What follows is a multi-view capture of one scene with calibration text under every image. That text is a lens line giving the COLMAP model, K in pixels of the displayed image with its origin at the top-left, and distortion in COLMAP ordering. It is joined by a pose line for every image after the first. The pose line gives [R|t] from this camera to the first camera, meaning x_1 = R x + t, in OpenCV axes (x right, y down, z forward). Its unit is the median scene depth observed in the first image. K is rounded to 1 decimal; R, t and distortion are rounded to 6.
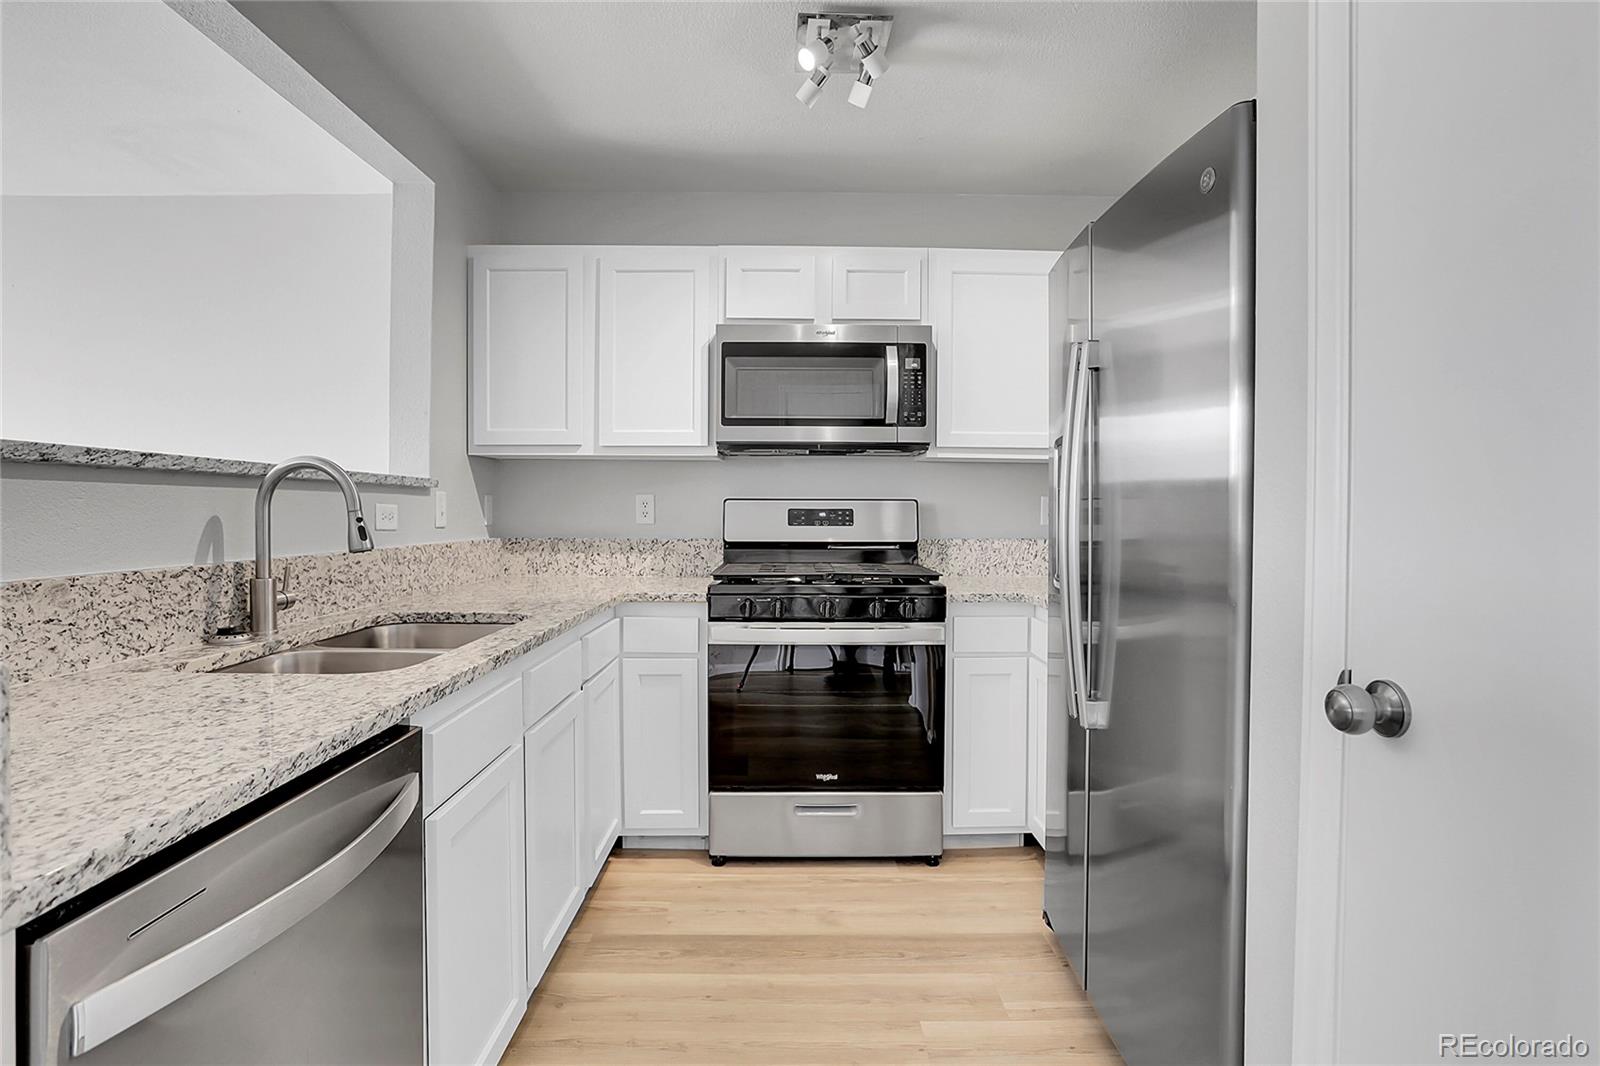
lens RADIAL K [[744.4, 0, 797.8], [0, 744.4, 528.9], [0, 0, 1]] dist [-0.055065, 0.023430]
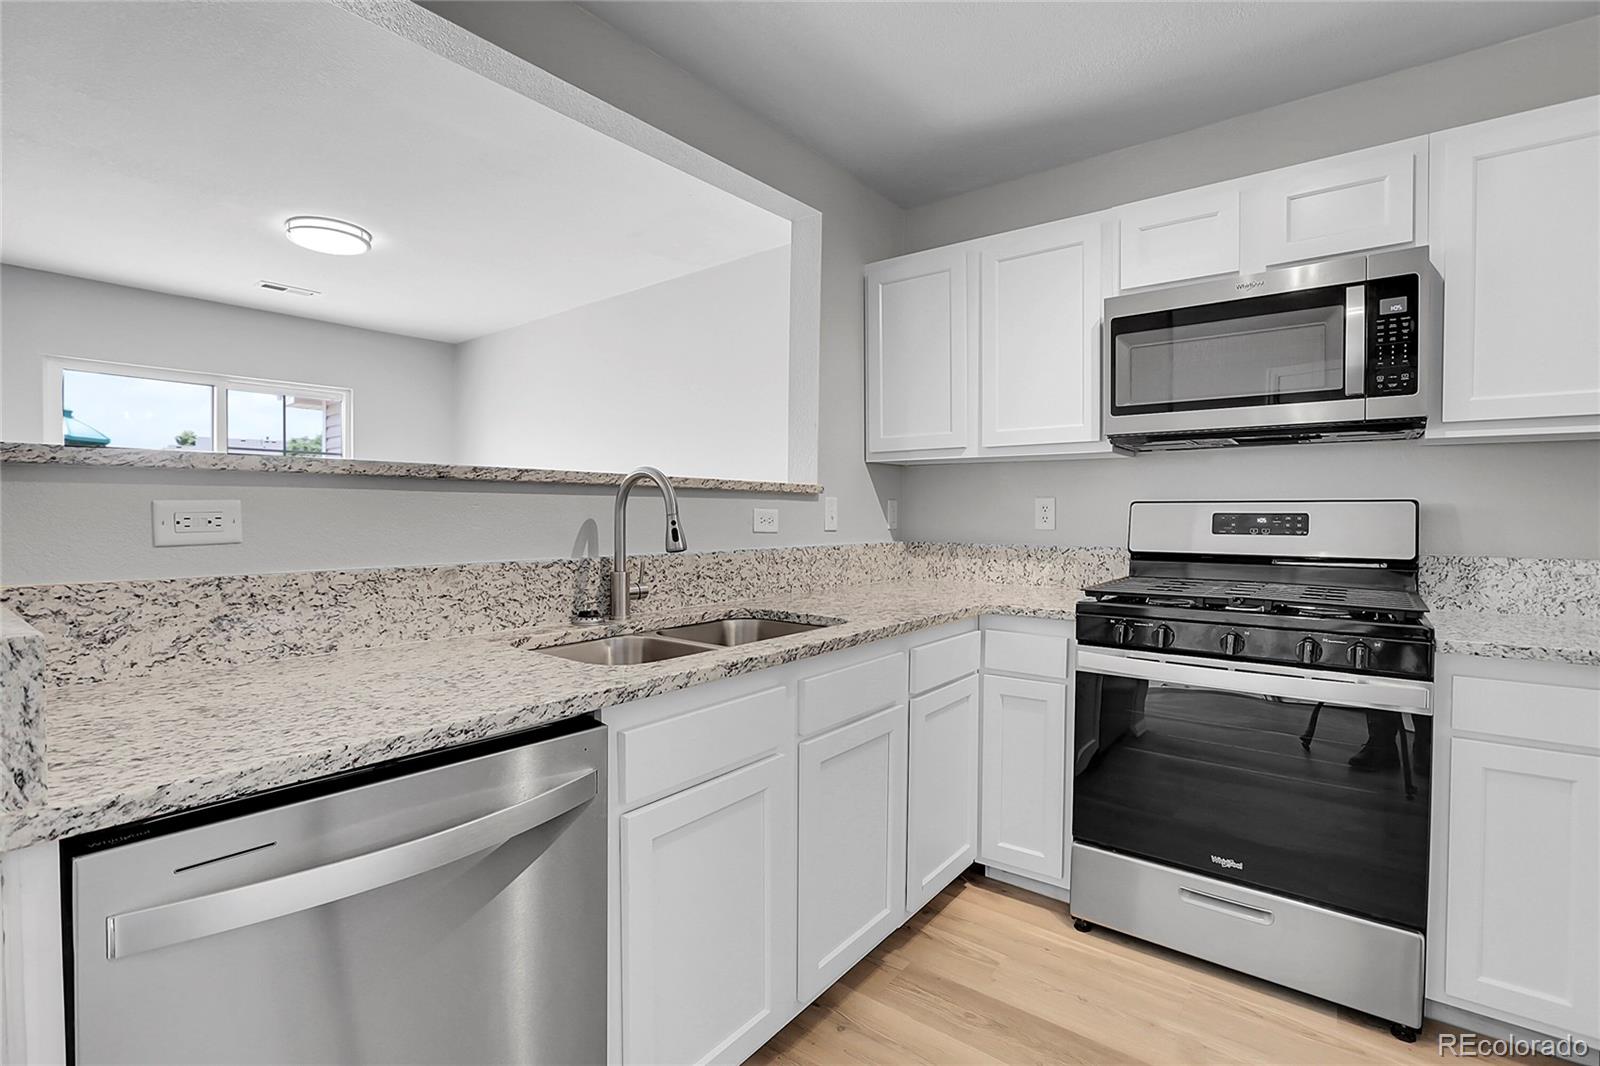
lens RADIAL K [[712.4, 0, 800.9], [0, 712.4, 529.5], [0, 0, 1]] dist [-0.058288, 0.020602]
pose [[0.790755, 0.011449, -0.612026, 0.131196], [-0.014934, 0.999888, -0.000590, -0.002821], [0.611951, 0.009607, 0.790837, 0.167461]]
